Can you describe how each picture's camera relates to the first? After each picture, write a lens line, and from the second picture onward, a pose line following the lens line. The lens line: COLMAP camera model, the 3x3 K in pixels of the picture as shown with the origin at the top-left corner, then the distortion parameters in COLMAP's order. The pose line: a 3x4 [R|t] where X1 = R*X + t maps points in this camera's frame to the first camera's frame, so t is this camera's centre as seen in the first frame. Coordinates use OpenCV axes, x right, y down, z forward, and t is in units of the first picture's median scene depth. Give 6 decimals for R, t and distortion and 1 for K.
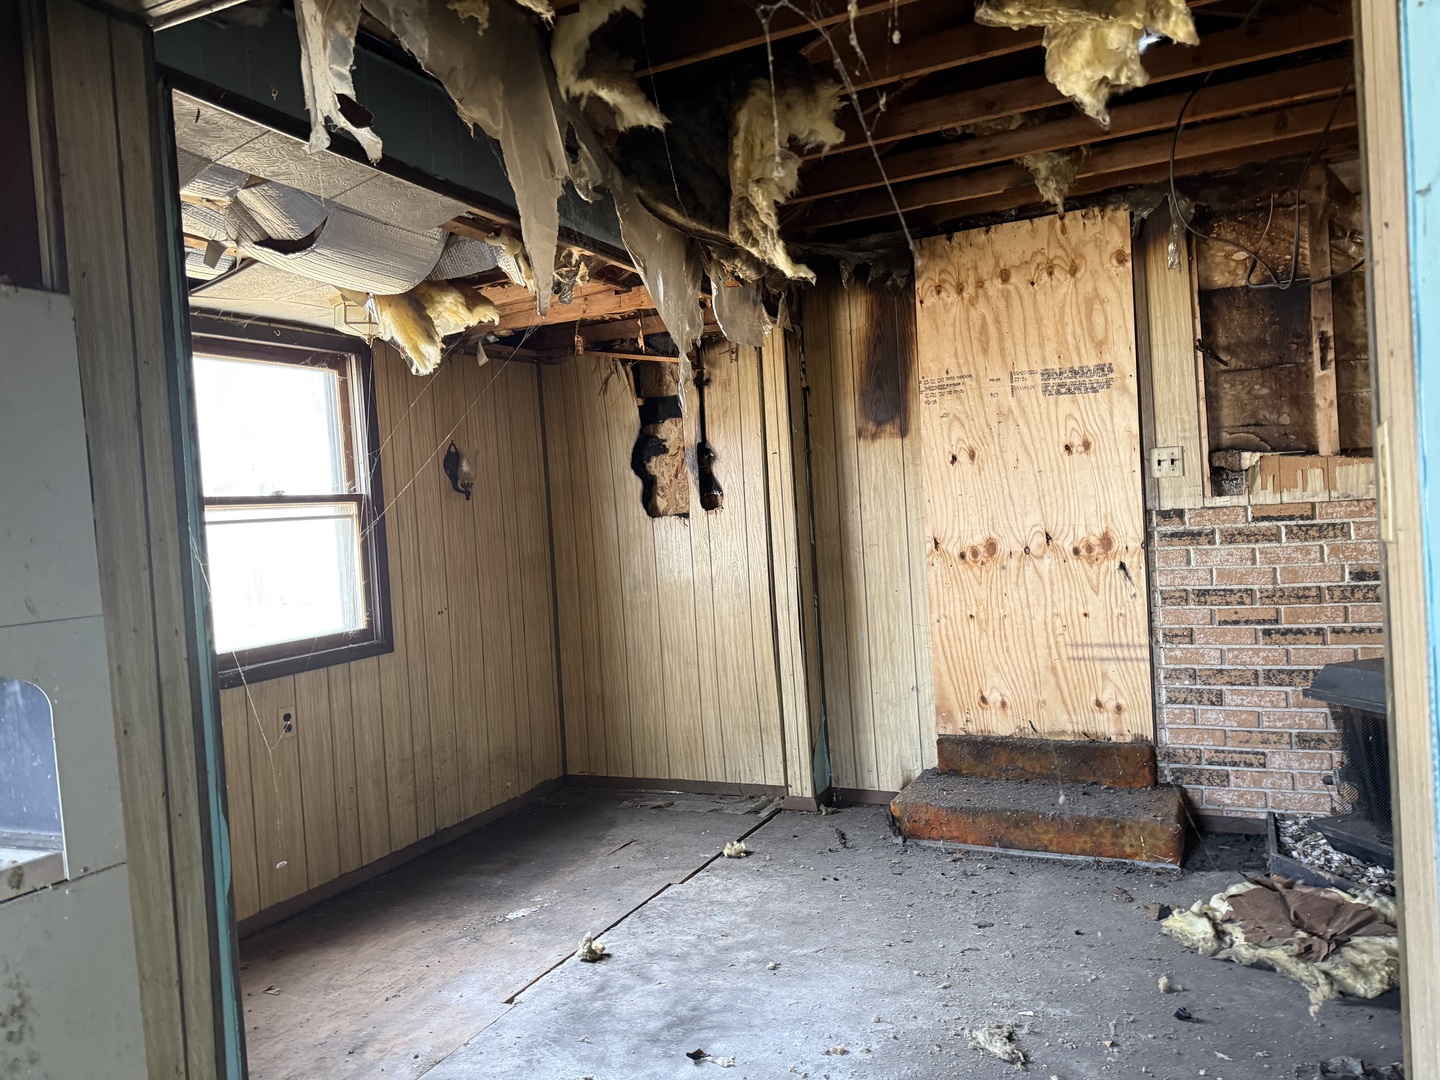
lens RADIAL K [[1025.7, 0, 721.0], [0, 1025.7, 538.0], [0, 0, 1]] dist [0.052074, -0.047222]
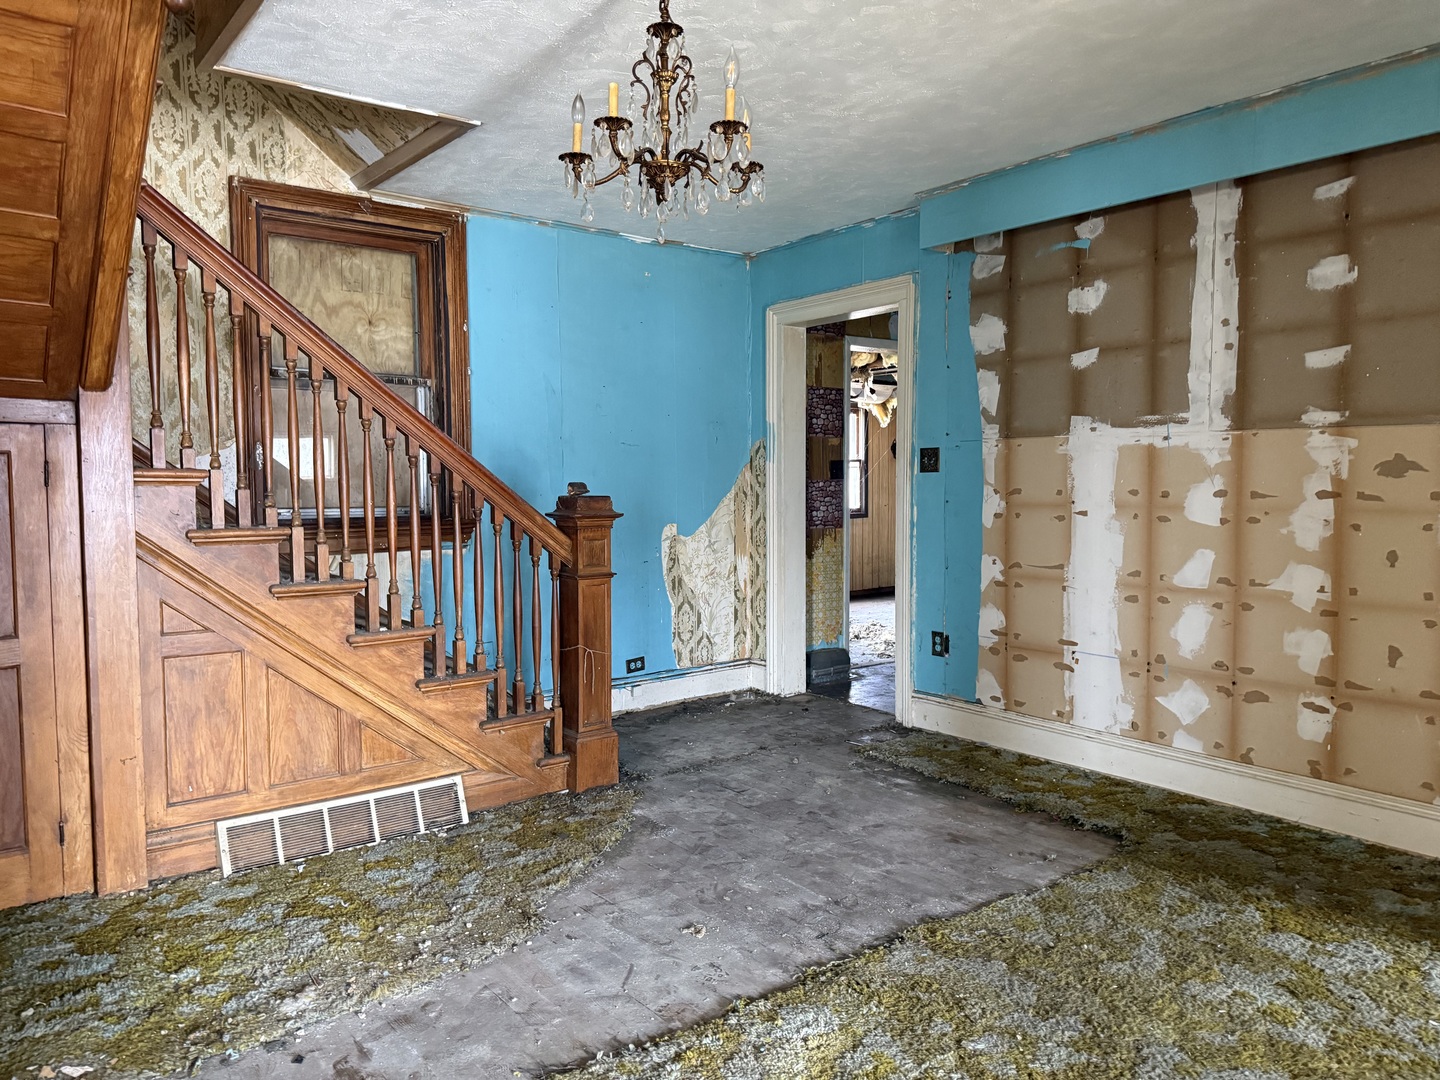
lens RADIAL K [[1025.7, 0, 719.6], [0, 1025.7, 540.3], [0, 0, 1]] dist [0.052074, -0.047222]
pose [[0.903312, 0.078711, -0.421702, 0.479450], [-0.056915, 0.996322, 0.064050, 0.019237], [0.425192, -0.033856, 0.904470, -1.630080]]
